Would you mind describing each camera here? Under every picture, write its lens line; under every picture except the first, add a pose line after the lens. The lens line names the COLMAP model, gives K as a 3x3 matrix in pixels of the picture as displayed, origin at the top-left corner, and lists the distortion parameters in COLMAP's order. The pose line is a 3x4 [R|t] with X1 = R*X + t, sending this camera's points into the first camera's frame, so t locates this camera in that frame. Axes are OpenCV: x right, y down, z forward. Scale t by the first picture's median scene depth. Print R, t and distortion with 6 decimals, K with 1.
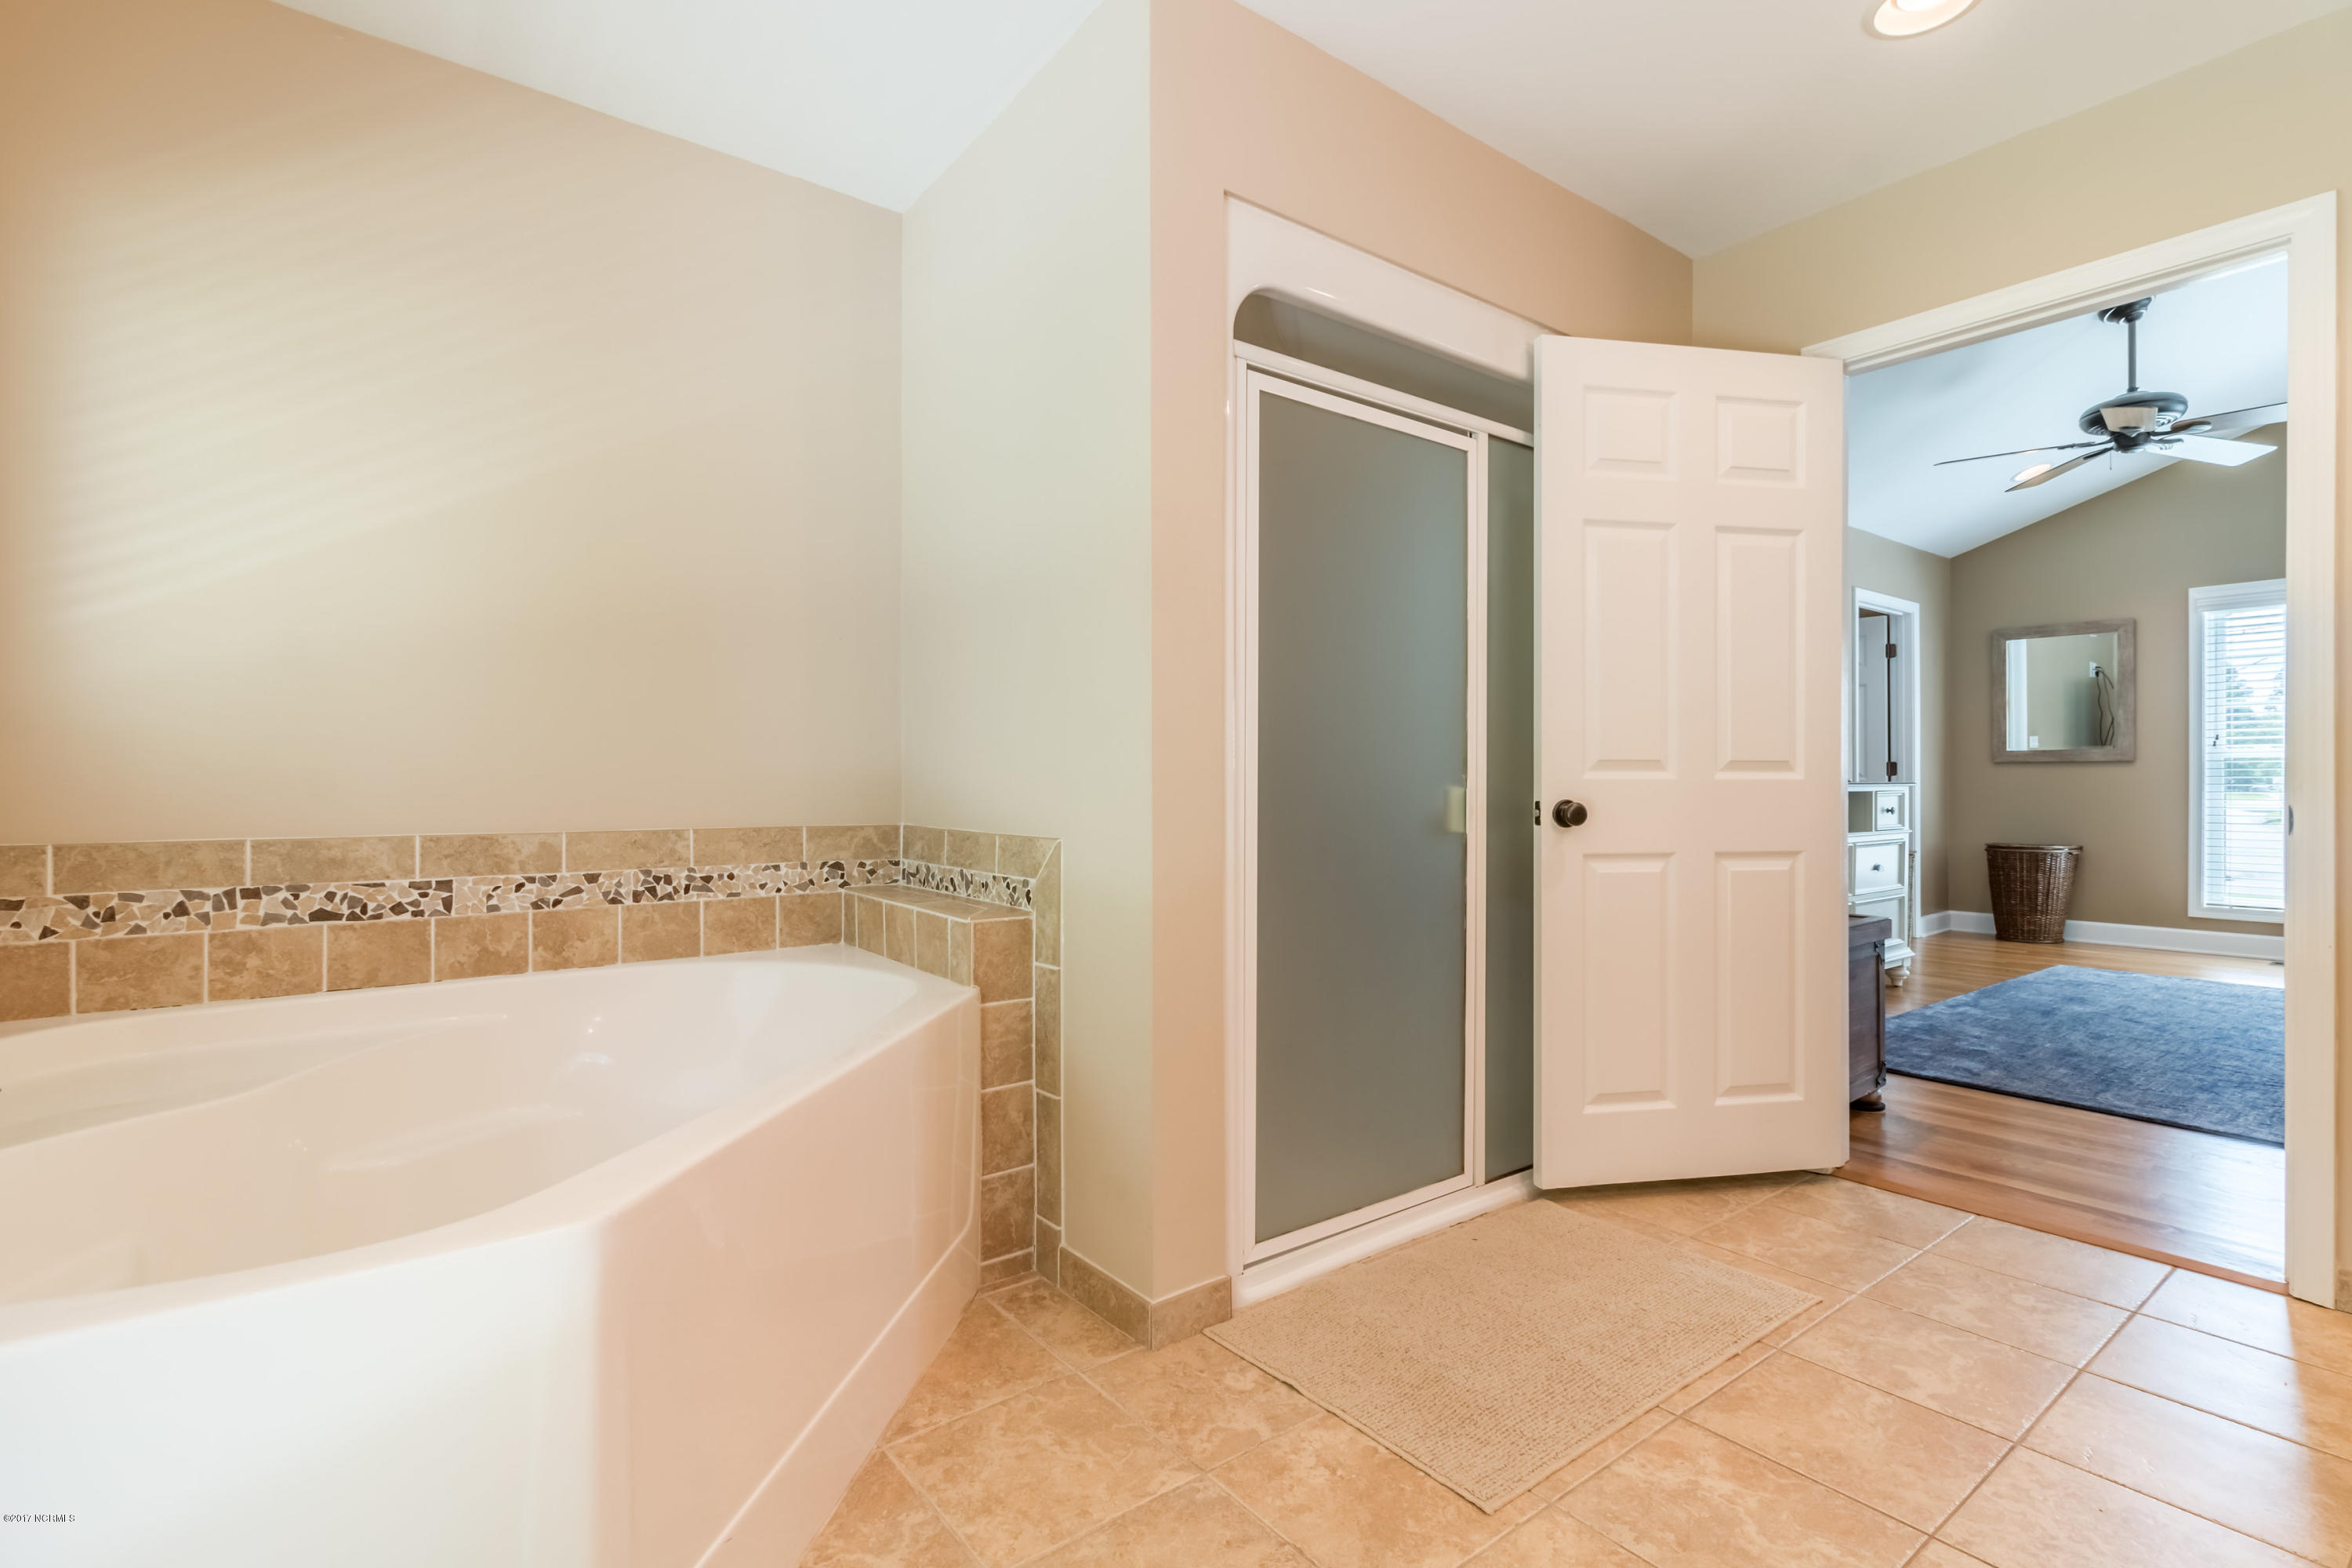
lens RADIAL K [[1079.6, 0, 1175.5], [0, 1079.6, 786.2], [0, 0, 1]] dist [0.000630, 0.000284]
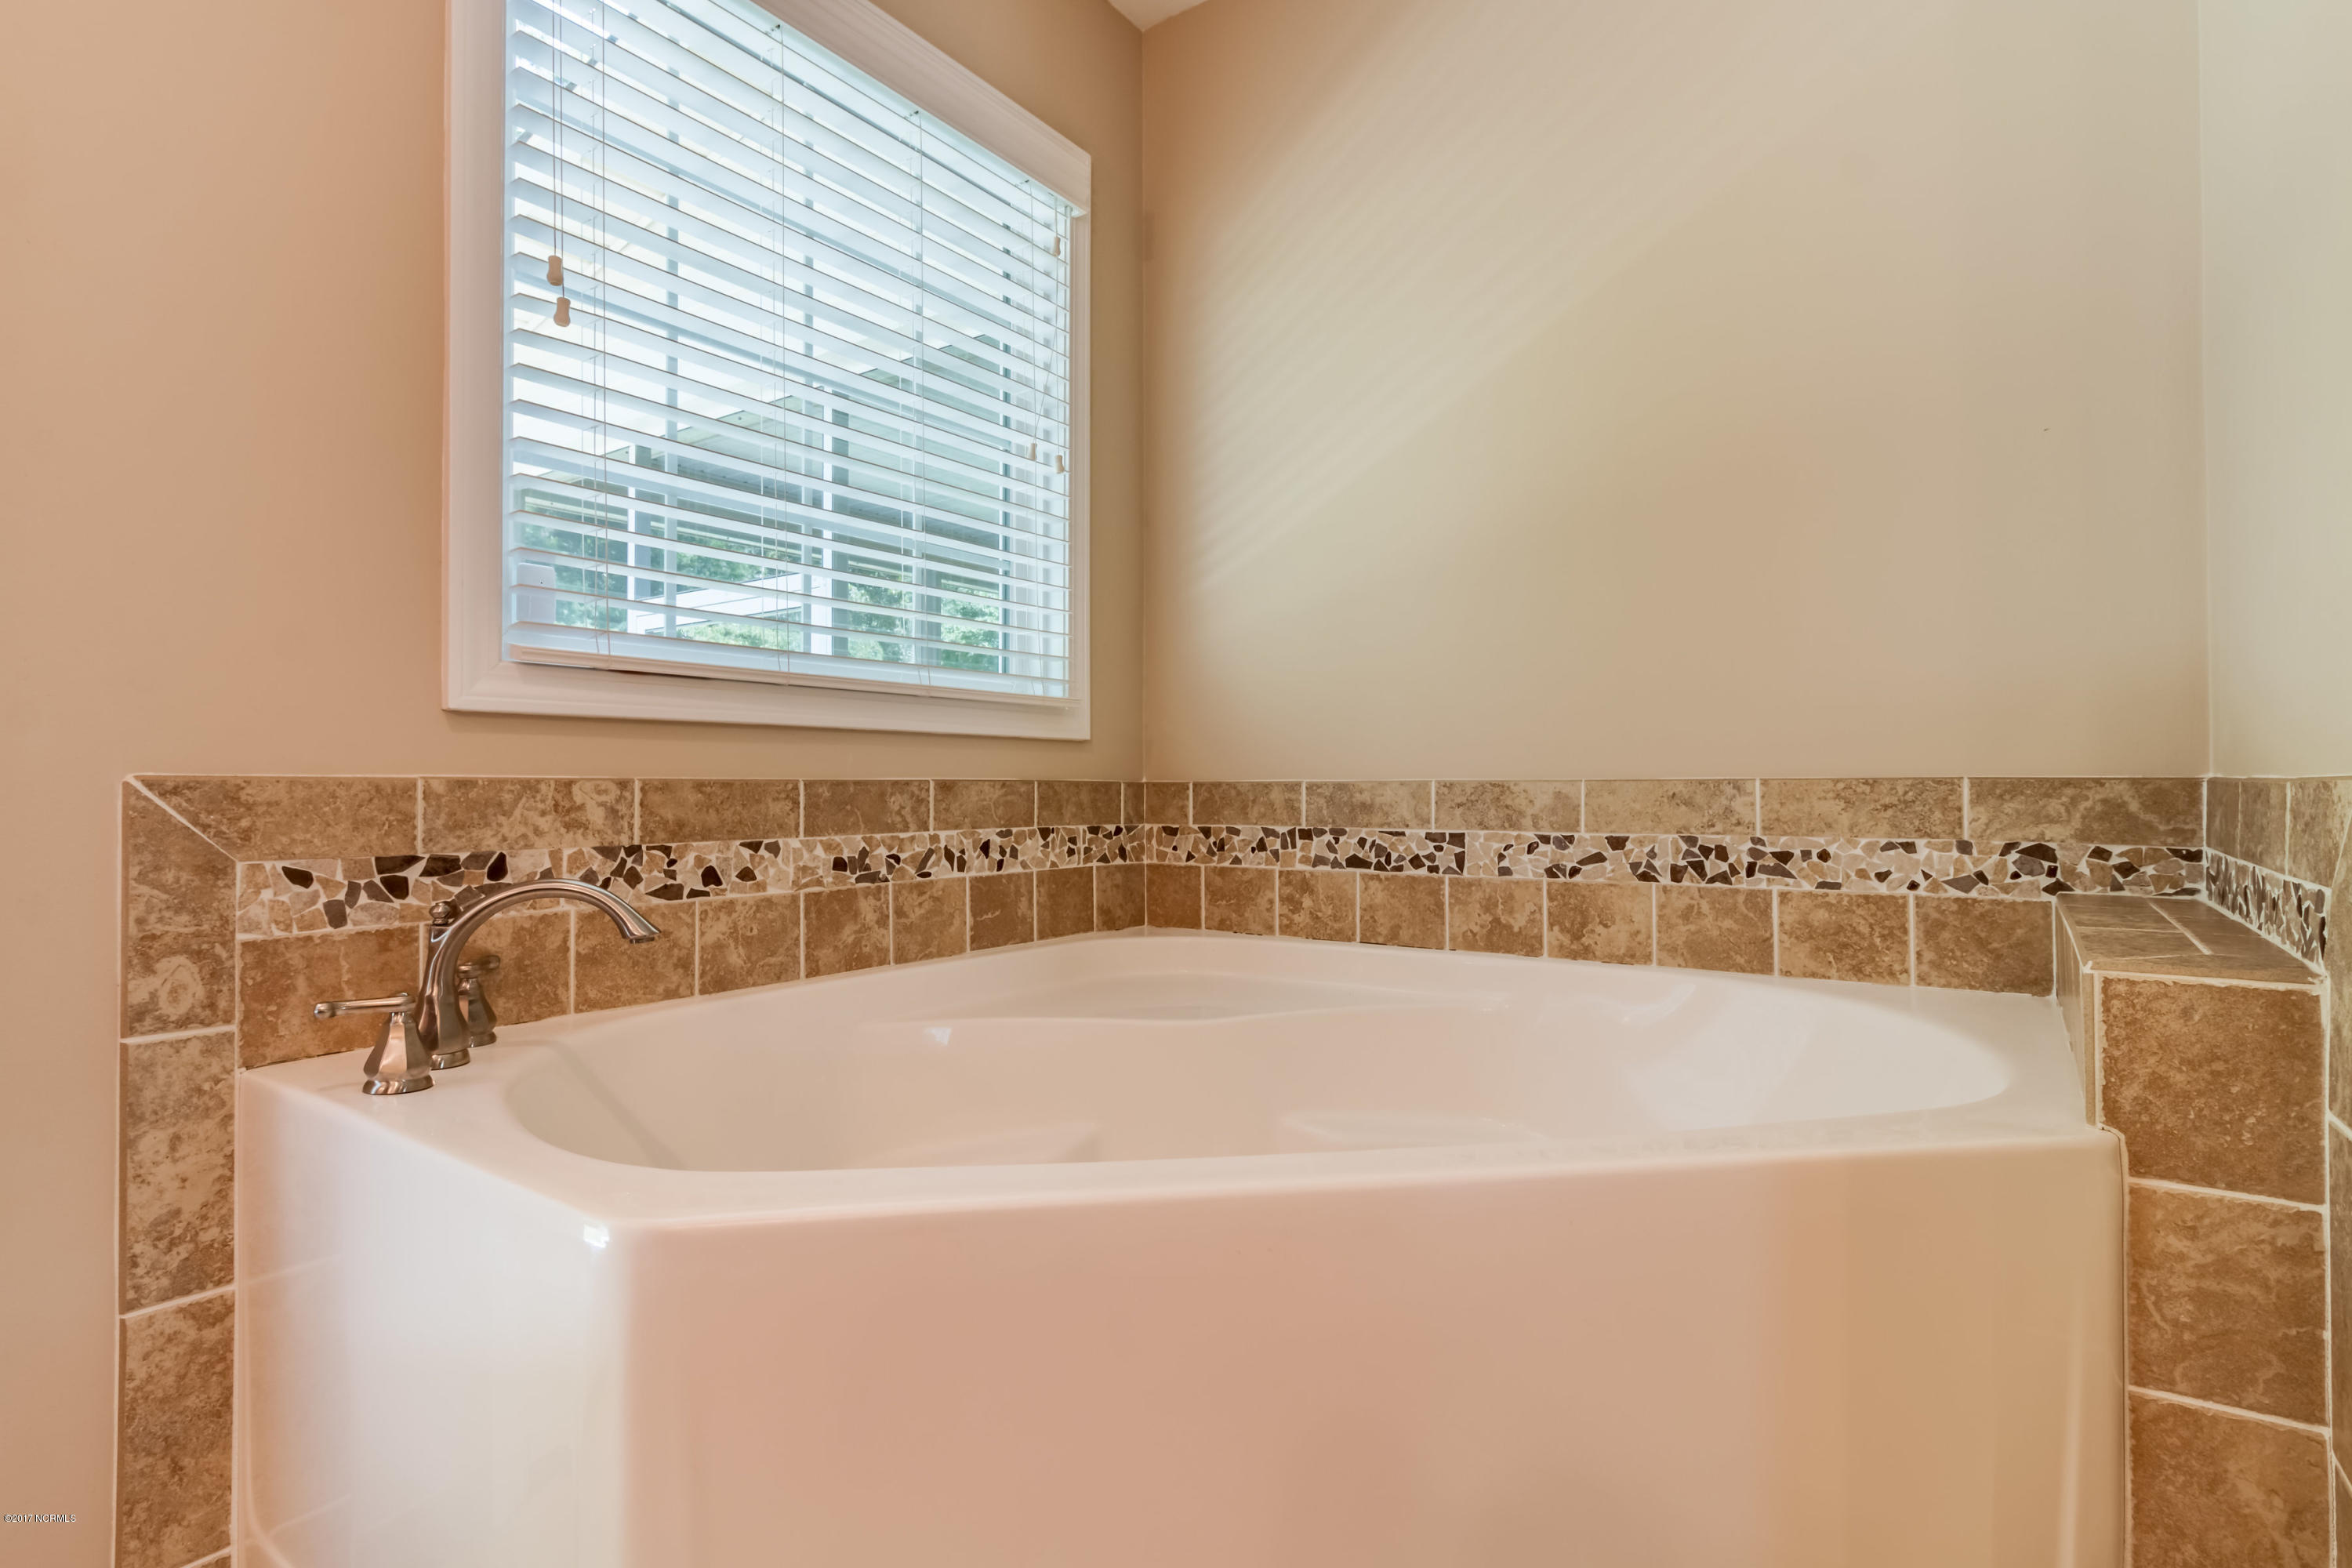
lens RADIAL K [[1165.5, 0, 1175.8], [0, 1165.5, 777.2], [0, 0, 1]] dist [0.000039, -0.000759]
pose [[0.290358, -0.011874, -0.956844, 0.138310], [-0.000967, 0.999919, -0.012702, 0.053033], [0.956918, 0.004613, 0.290323, 0.501597]]
